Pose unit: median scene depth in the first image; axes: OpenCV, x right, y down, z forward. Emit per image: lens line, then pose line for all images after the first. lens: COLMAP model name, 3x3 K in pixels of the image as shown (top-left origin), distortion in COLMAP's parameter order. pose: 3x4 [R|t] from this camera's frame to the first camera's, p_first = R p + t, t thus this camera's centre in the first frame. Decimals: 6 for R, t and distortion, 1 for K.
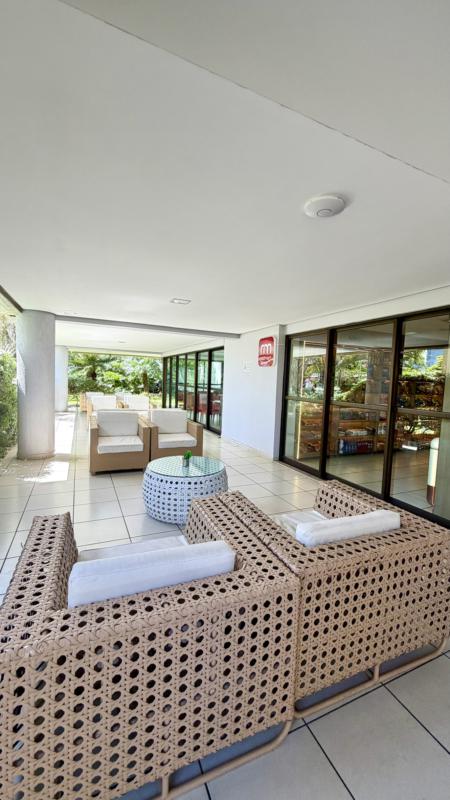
lens RADIAL K [[324.6, 0, 221.7], [0, 324.6, 402.0], [0, 0, 1]] dist [0.000157, 0.000035]
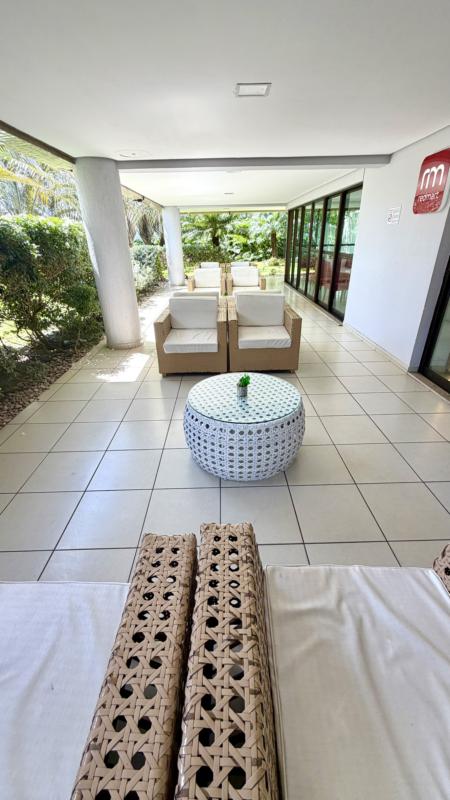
lens RADIAL K [[324.6, 0, 221.7], [0, 324.6, 402.0], [0, 0, 1]] dist [0.000157, 0.000035]
pose [[0.916833, 0.126953, -0.378550, 0.044309], [0.029563, 0.923916, 0.381451, -0.020587], [0.398175, -0.360918, 0.843324, 0.166853]]
